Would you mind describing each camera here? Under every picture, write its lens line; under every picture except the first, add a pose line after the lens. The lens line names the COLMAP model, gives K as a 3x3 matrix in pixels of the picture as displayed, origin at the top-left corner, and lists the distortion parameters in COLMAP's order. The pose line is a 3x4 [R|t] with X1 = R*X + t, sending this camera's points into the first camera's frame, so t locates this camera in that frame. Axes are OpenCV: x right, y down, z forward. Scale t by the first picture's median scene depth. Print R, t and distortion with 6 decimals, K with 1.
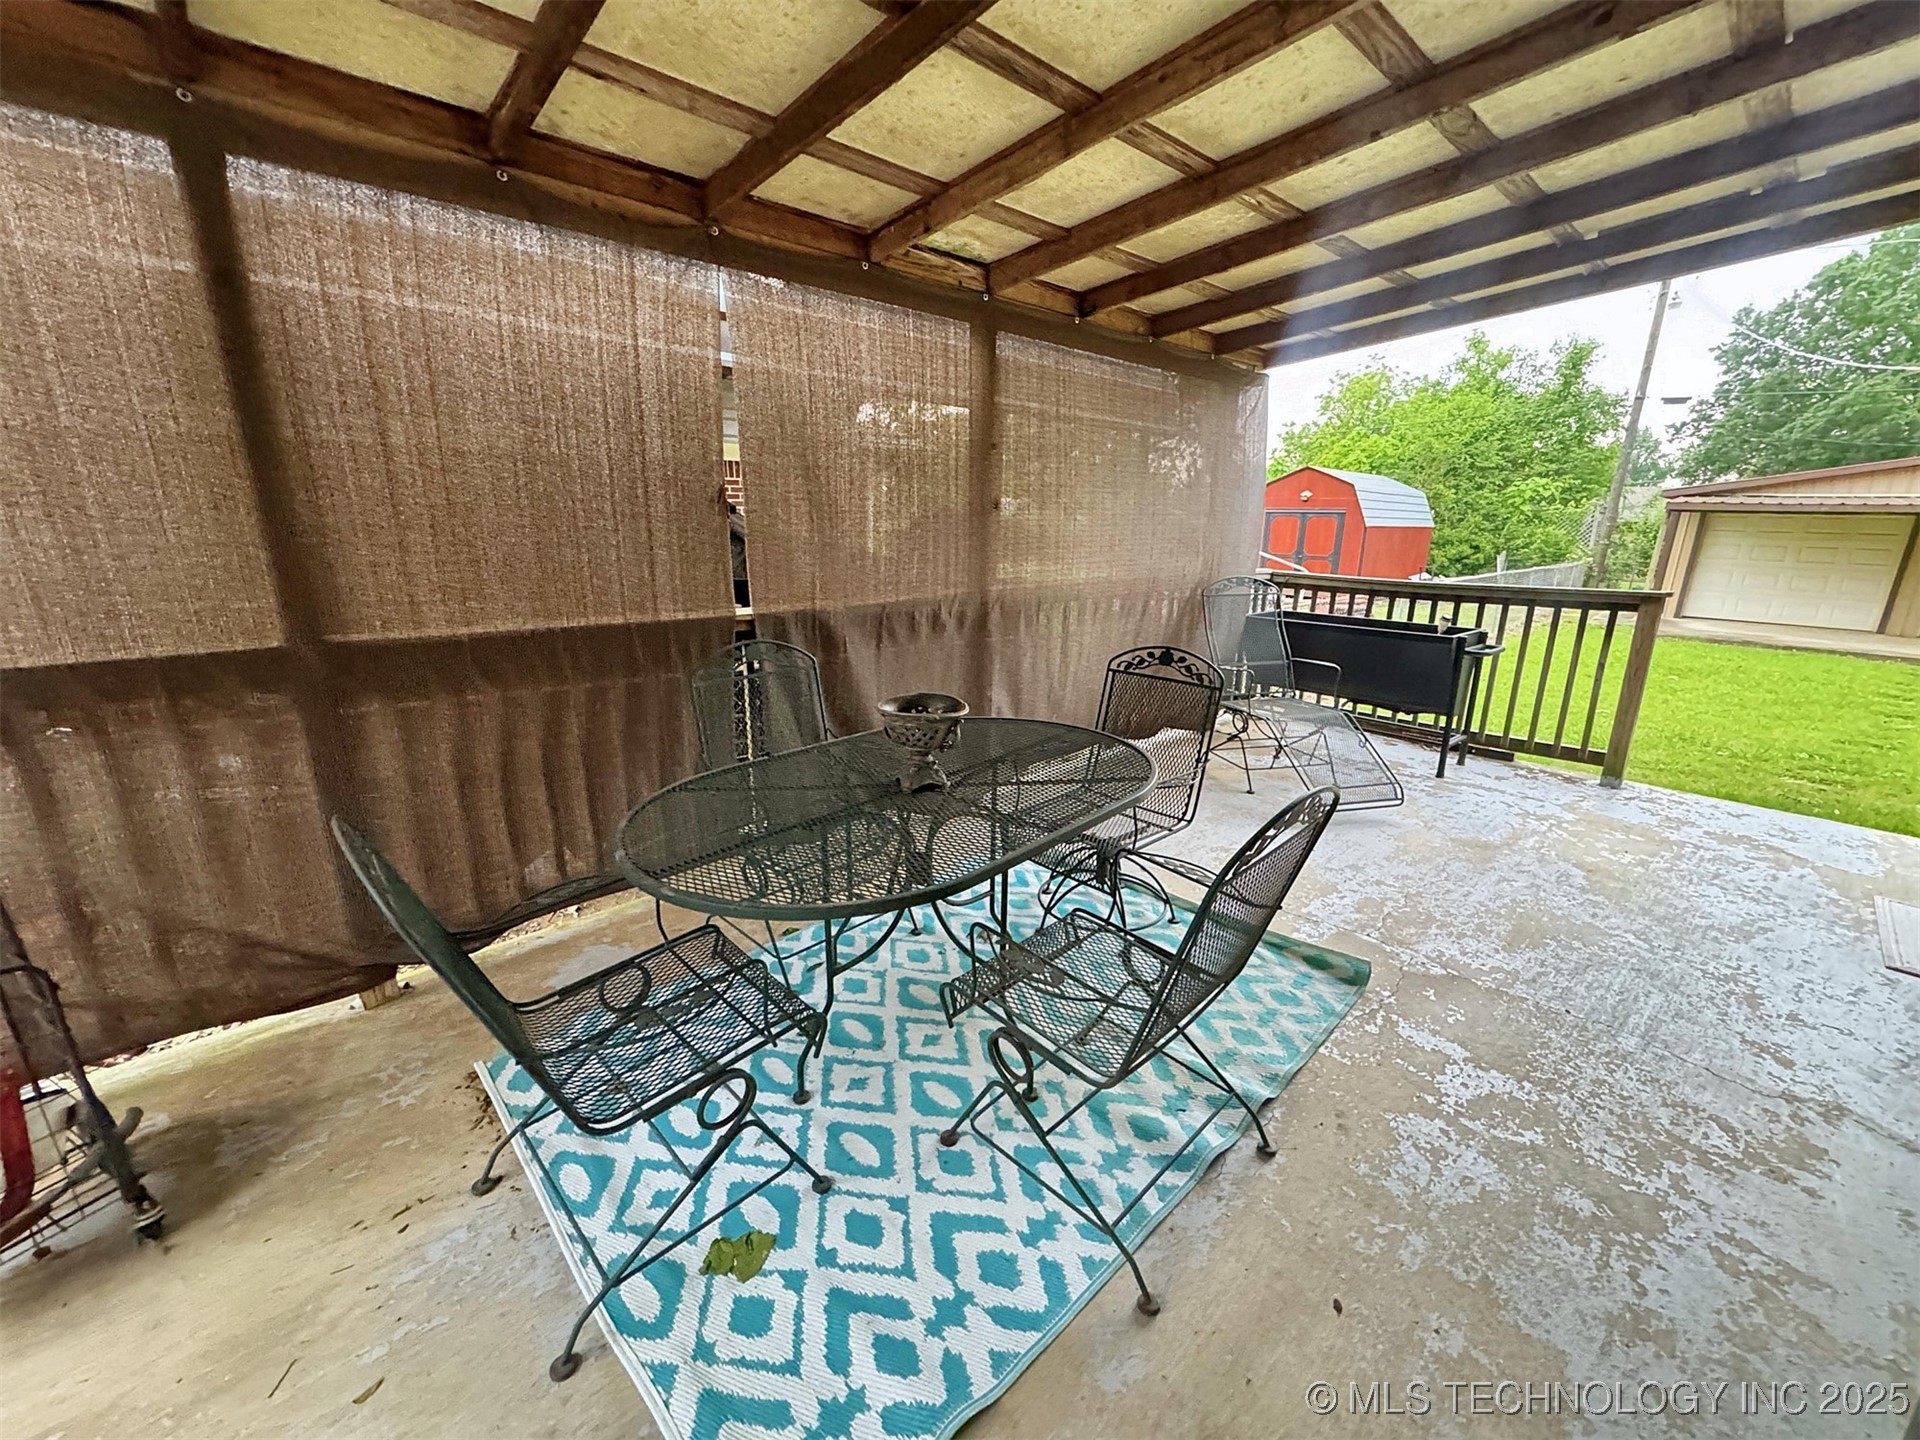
lens RADIAL K [[764.6, 0, 961.8], [0, 764.6, 715.7], [0, 0, 1]] dist [-0.001753, 0.000343]
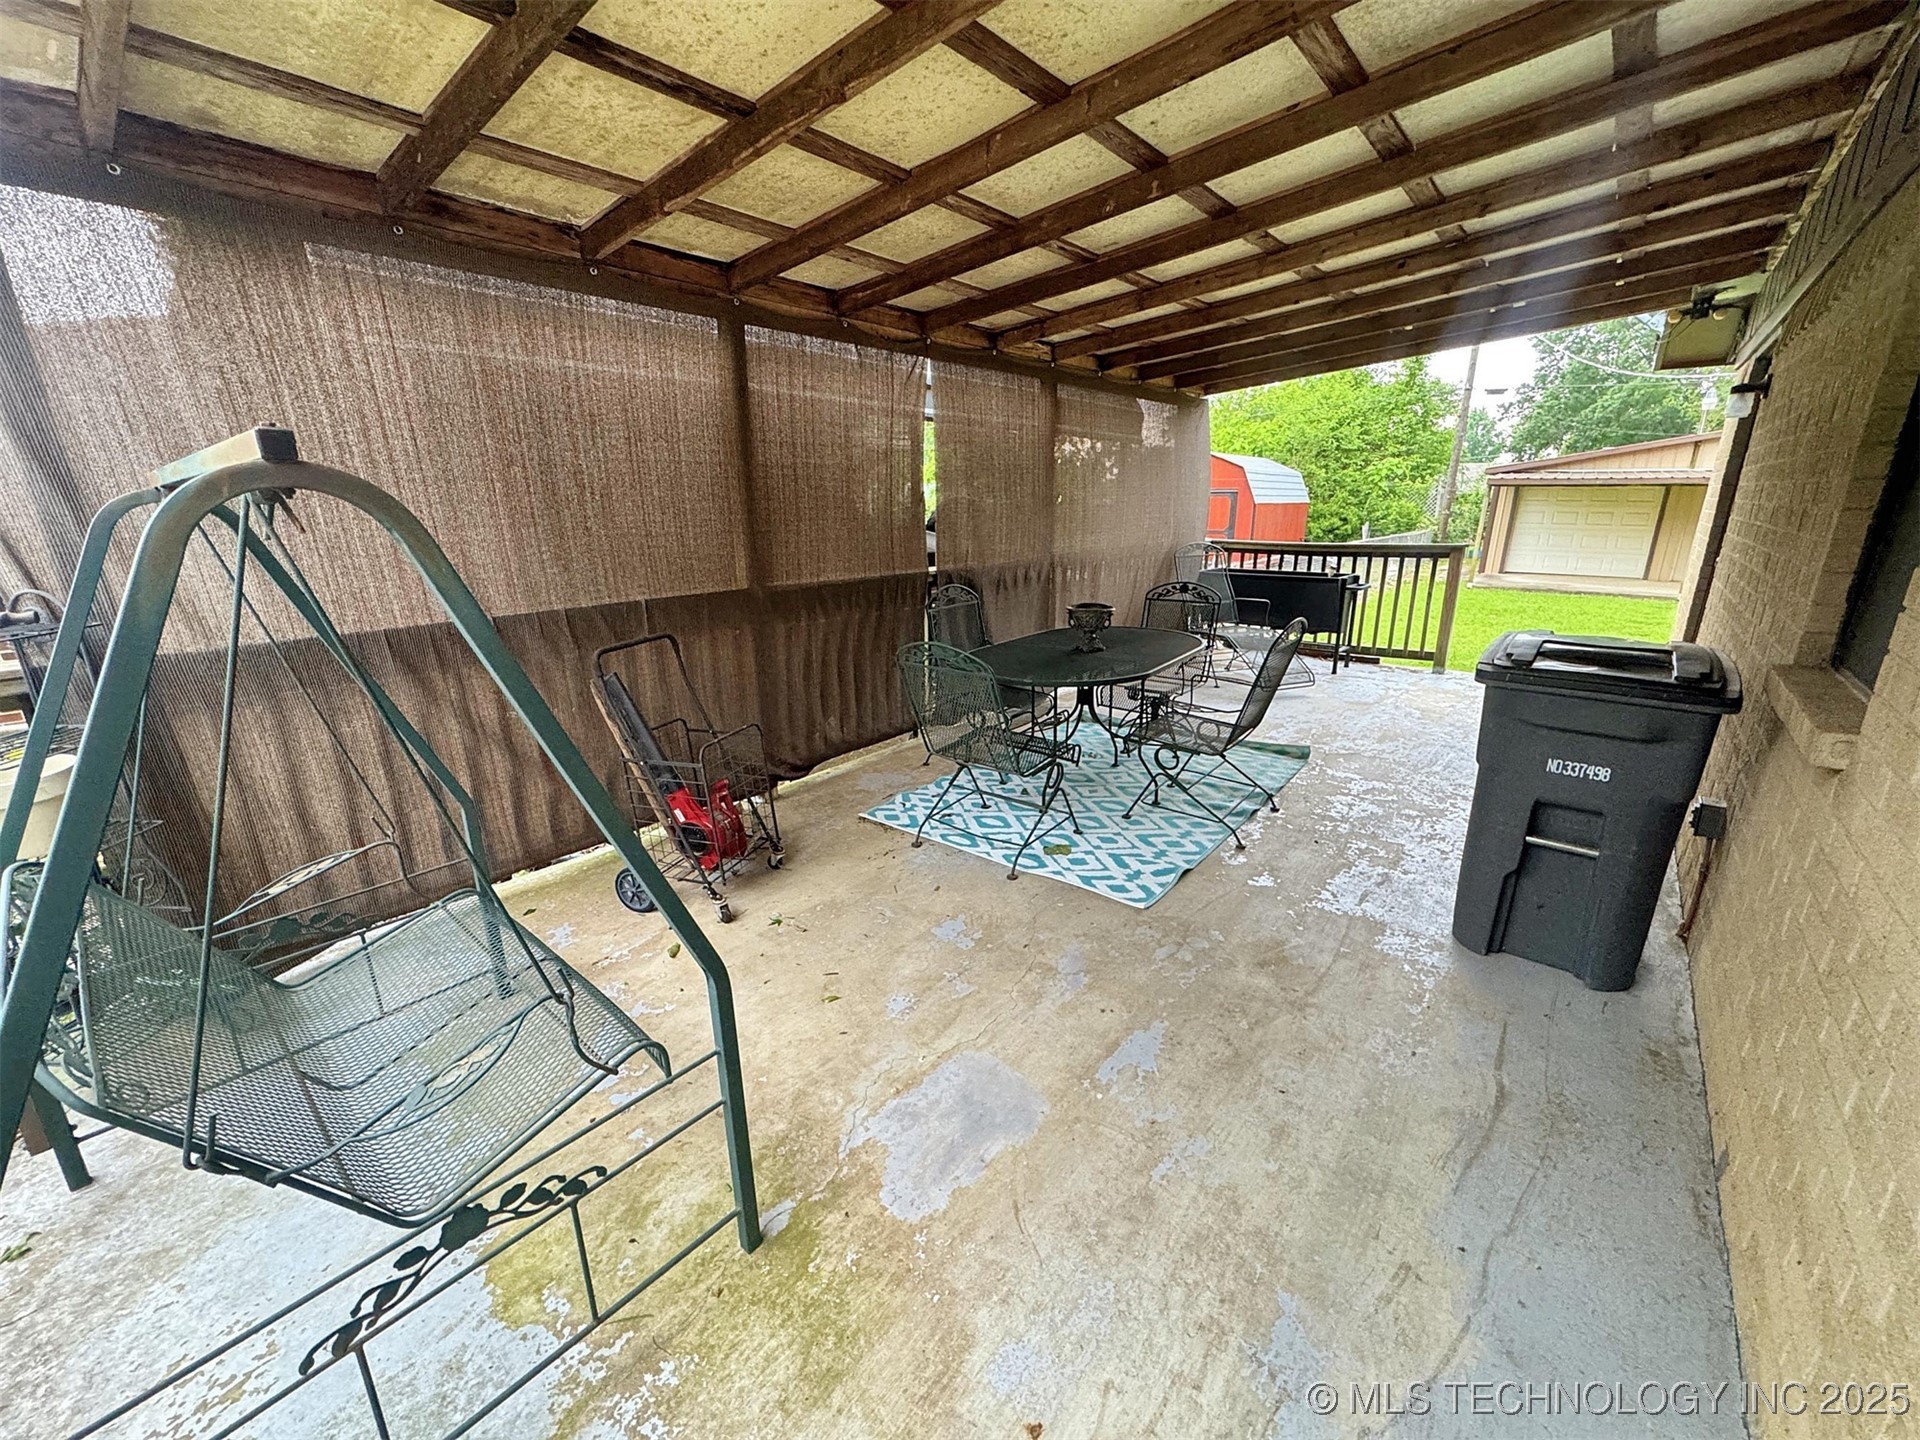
lens RADIAL K [[764.6, 0, 961.8], [0, 764.6, 715.7], [0, 0, 1]] dist [-0.001753, 0.000343]
pose [[0.991033, -0.055569, 0.121514, -0.263996], [0.053119, 0.998316, 0.023312, 0.083374], [-0.122605, -0.016648, 0.992316, -0.370107]]
